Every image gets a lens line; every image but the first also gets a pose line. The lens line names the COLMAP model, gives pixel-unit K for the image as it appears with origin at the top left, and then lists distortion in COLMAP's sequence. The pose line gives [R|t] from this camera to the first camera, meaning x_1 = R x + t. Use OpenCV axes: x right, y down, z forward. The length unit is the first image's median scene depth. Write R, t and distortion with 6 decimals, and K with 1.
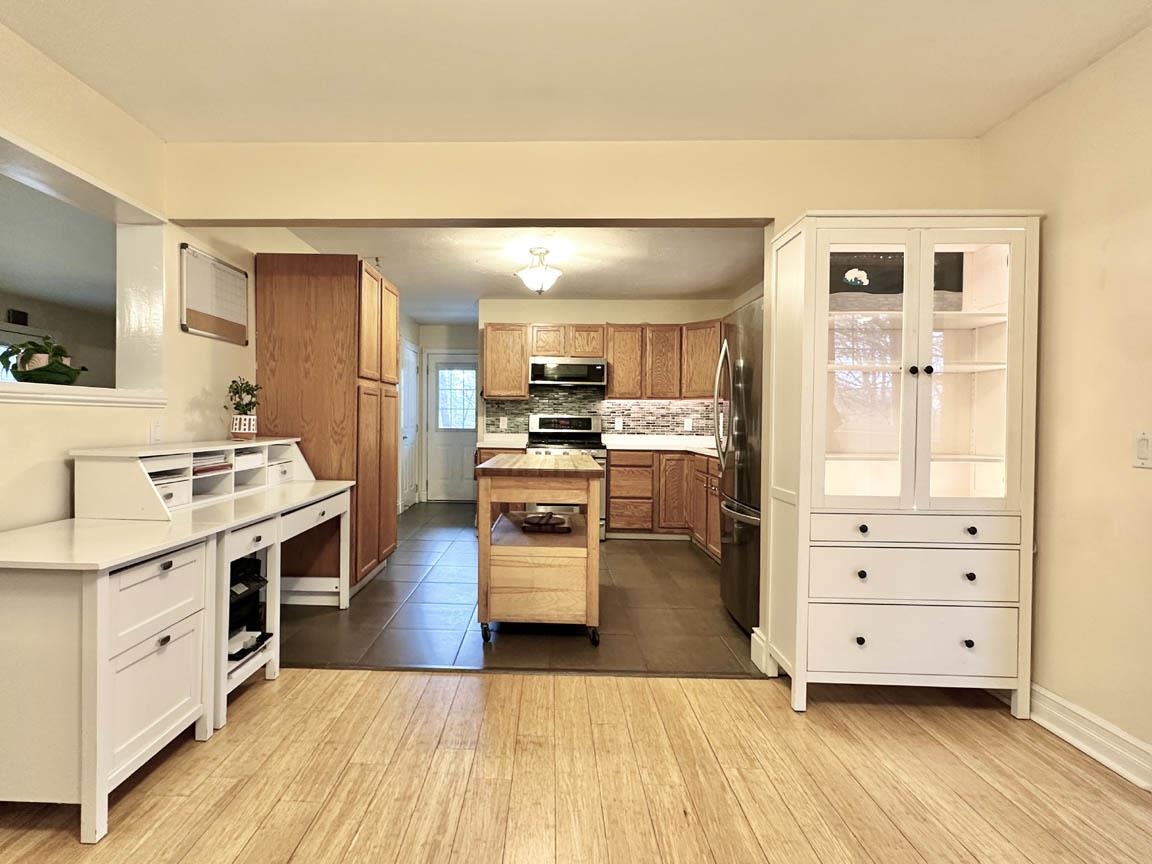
lens RADIAL K [[572.9, 0, 535.7], [0, 572.9, 433.7], [0, 0, 1]] dist [-0.001593, -0.000008]
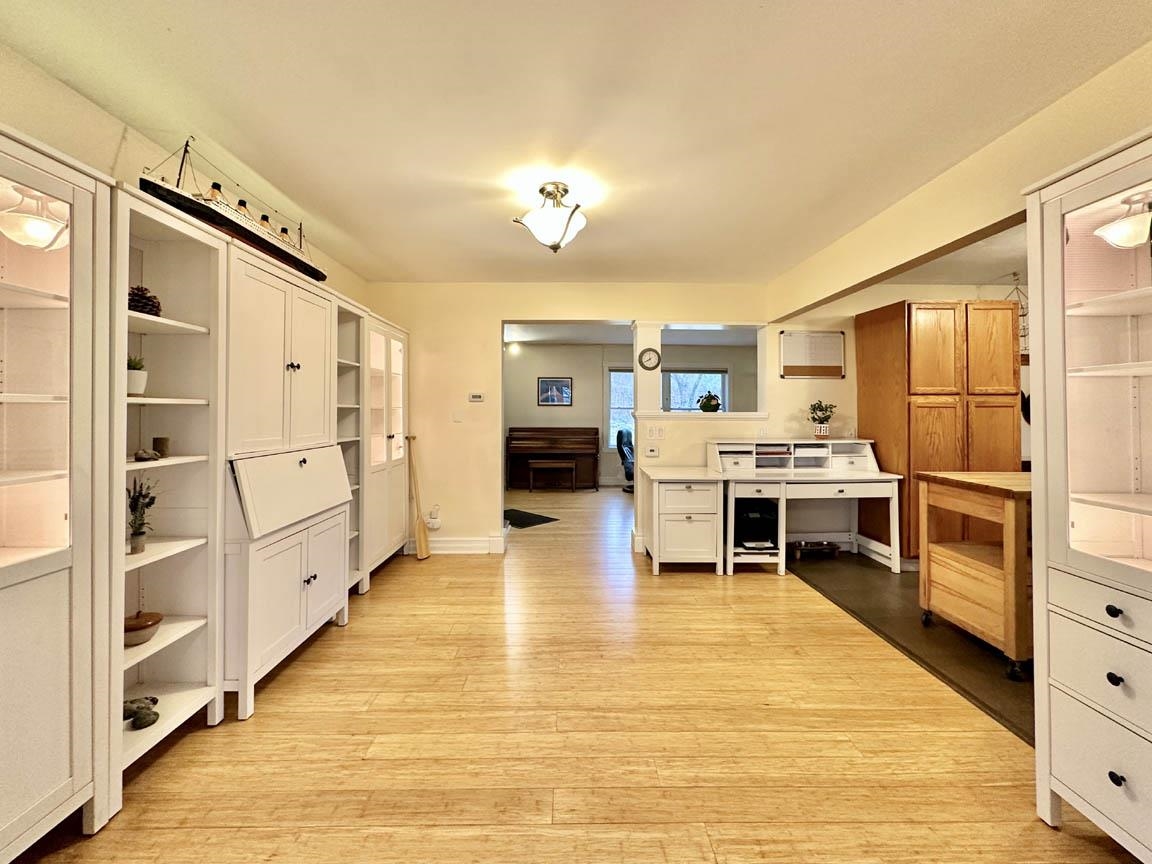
lens RADIAL K [[476.9, 0, 576.0], [0, 476.9, 432.0], [0, 0, 1]] dist [-0.001595, -0.000251]
pose [[0.044754, 0.032482, -0.998470, 0.970780], [-0.028258, 0.999112, 0.031237, -0.039245], [0.998598, 0.026817, 0.045632, 0.297185]]
